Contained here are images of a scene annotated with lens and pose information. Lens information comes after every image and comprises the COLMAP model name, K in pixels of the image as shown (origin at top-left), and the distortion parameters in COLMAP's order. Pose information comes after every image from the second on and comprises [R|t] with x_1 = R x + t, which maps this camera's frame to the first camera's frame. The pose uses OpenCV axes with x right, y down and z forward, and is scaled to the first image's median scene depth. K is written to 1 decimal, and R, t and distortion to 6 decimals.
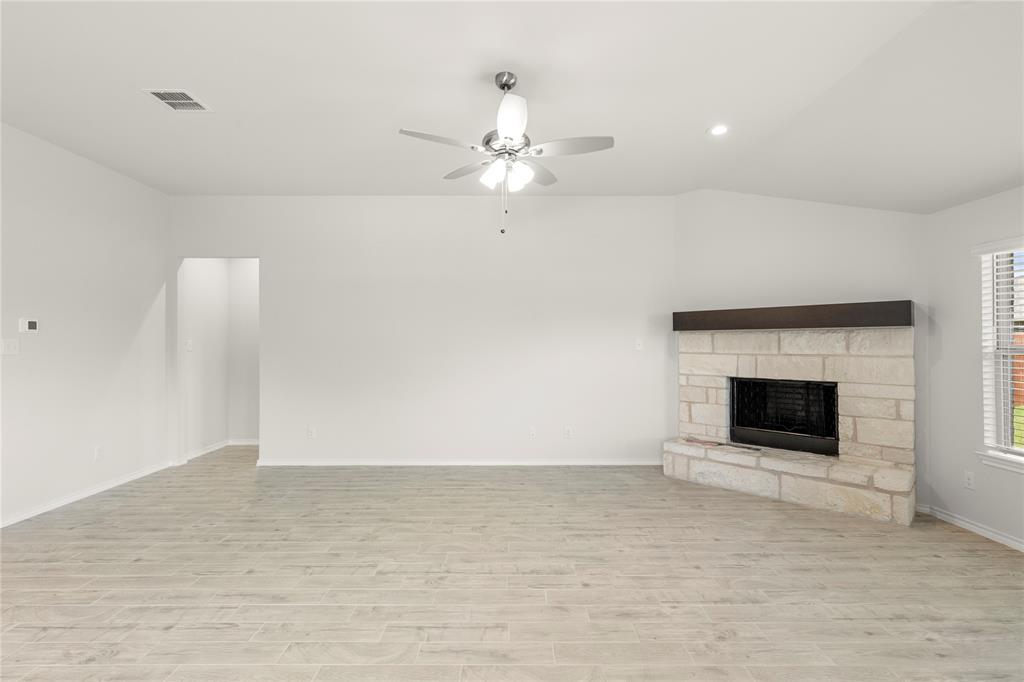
lens RADIAL K [[466.5, 0, 510.0], [0, 466.5, 347.9], [0, 0, 1]] dist [0.002459, 0.000279]
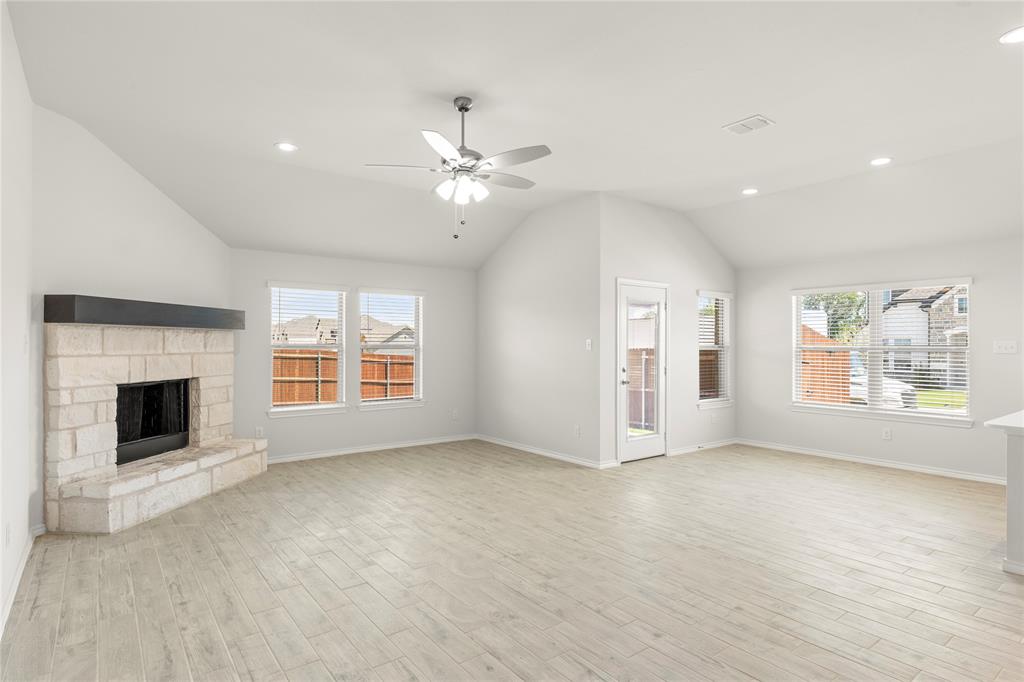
lens RADIAL K [[545.8, 0, 504.4], [0, 545.8, 350.6], [0, 0, 1]] dist [-0.000693, -0.000043]
pose [[-0.599680, -0.010855, 0.800167, -0.777918], [0.004179, 0.999852, 0.016696, -0.009506], [-0.800229, 0.013356, -0.599545, 1.203877]]
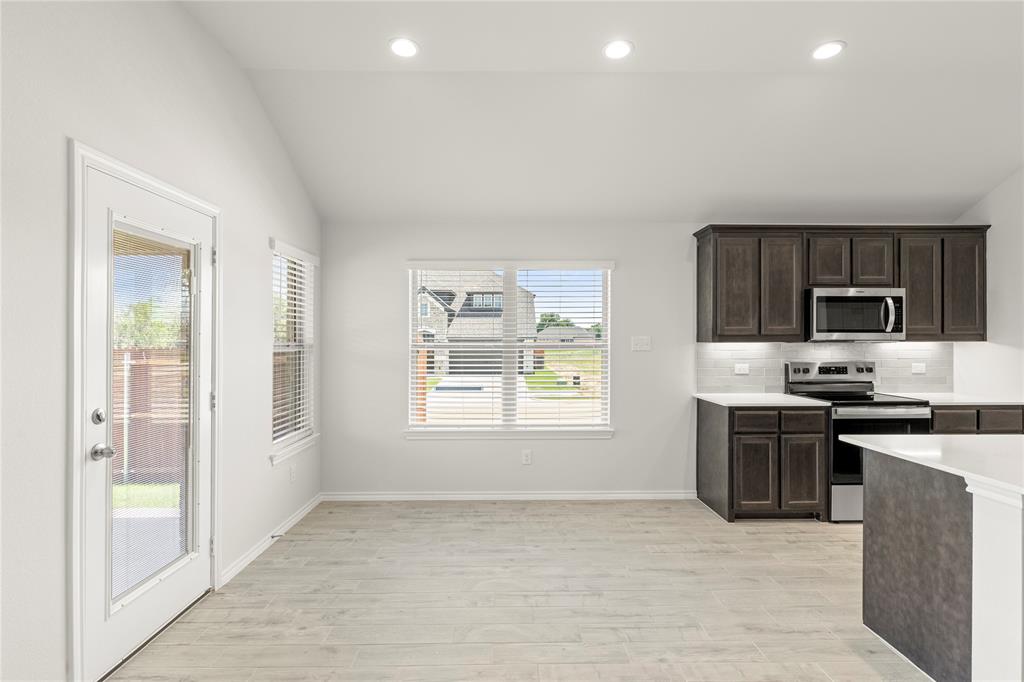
lens RADIAL K [[497.4, 0, 514.8], [0, 497.4, 333.1], [0, 0, 1]] dist [-0.017796, 0.007916]
pose [[-0.999940, 0.002587, -0.010601, -0.168578], [0.002641, 0.999983, -0.005121, -0.007573], [0.010588, -0.005148, -0.999931, 0.517169]]
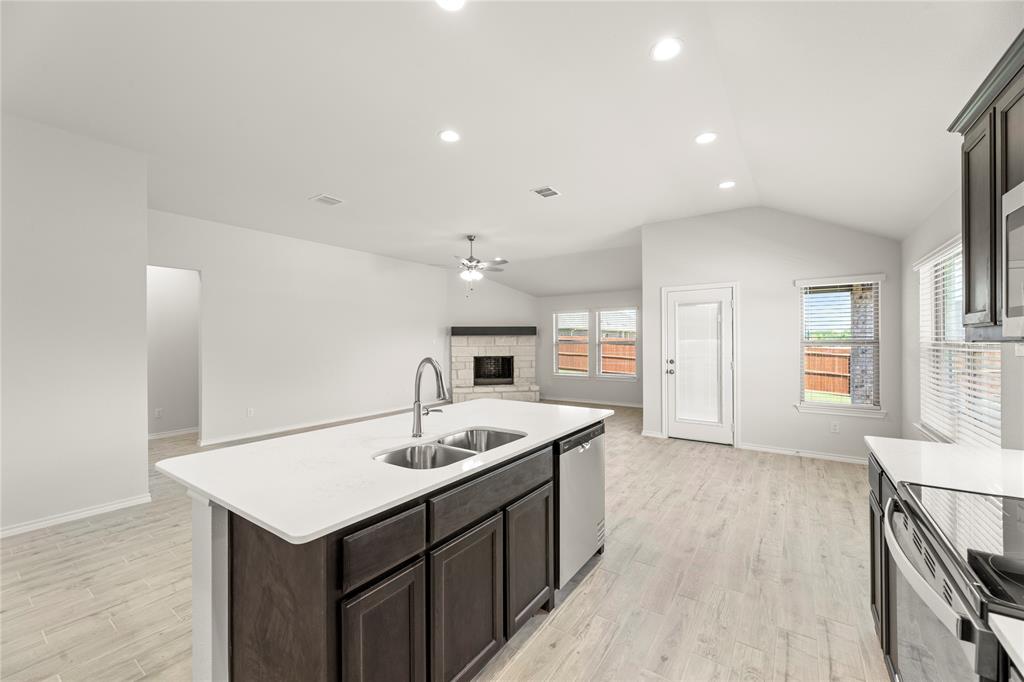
lens RADIAL K [[405.5, 0, 512.0], [0, 405.5, 341.0], [0, 0, 1]] dist [0.000891, 0.000026]
pose [[0.576112, -0.003483, 0.817364, -1.202963], [0.013956, 0.999887, -0.005576, 0.000944], [-0.817252, 0.014619, 0.576095, -0.325629]]
